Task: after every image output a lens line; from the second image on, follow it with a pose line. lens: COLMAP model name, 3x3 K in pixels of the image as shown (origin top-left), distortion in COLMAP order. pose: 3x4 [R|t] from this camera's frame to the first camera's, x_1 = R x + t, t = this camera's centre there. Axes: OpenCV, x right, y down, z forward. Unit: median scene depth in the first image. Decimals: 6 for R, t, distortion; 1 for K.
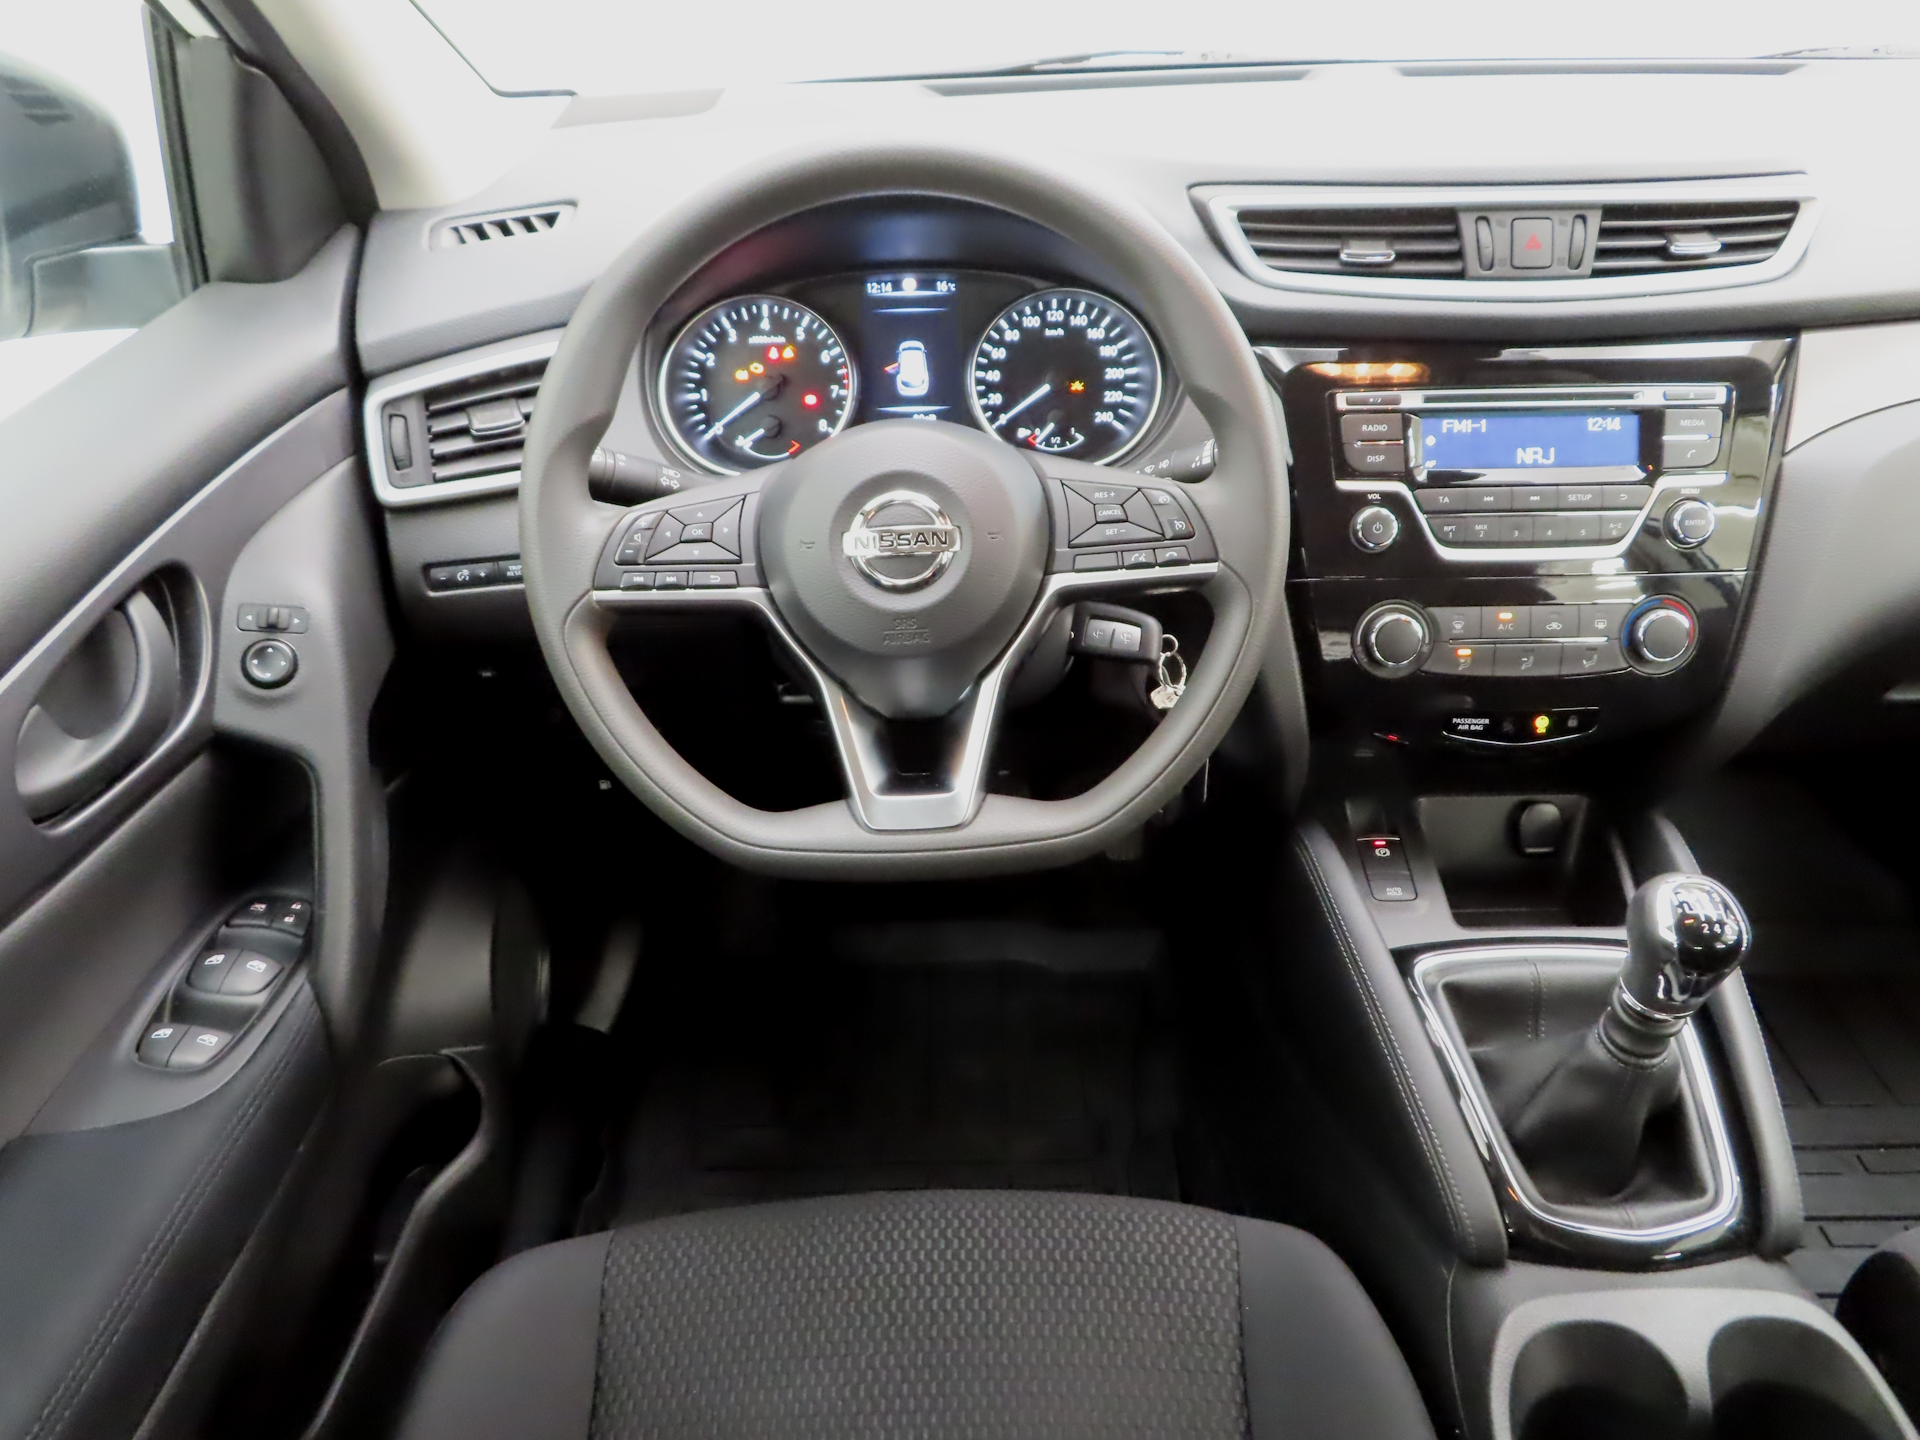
lens RADIAL K [[1360.1, 0, 954.9], [0, 1360.1, 718.8], [0, 0, 1]] dist [-0.015021, 0.014349]
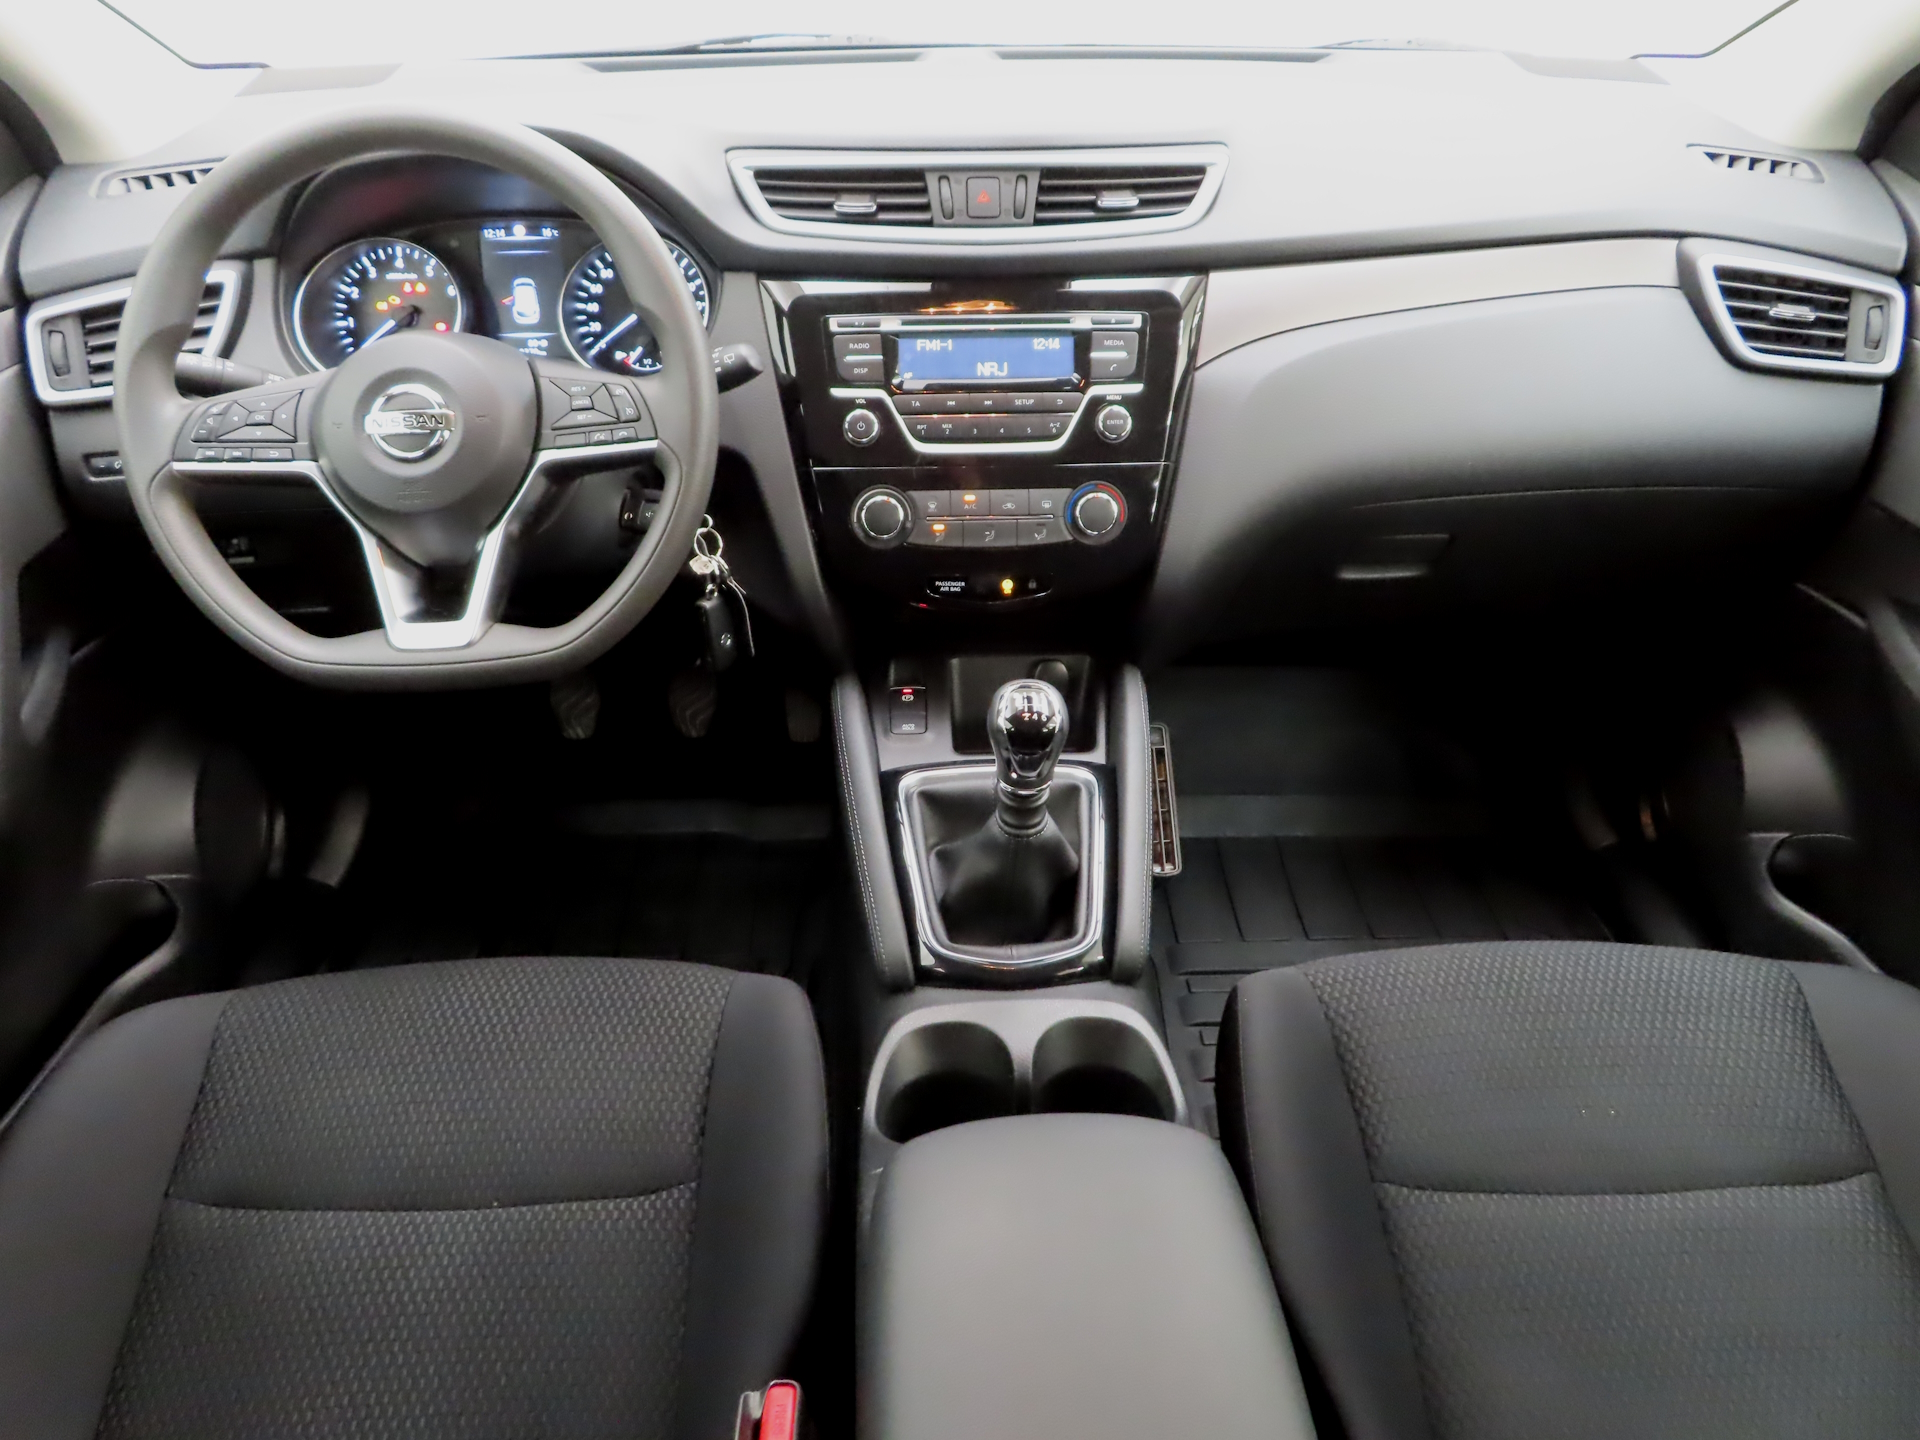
lens RADIAL K [[1360.1, 0, 966.4], [0, 1360.1, 722.3], [0, 0, 1]] dist [-0.015021, 0.014349]
pose [[0.999329, -0.004831, 0.036303, 0.357140], [0.004069, 0.999770, 0.021035, 0.104889], [-0.036397, -0.020873, 0.999119, -0.256199]]
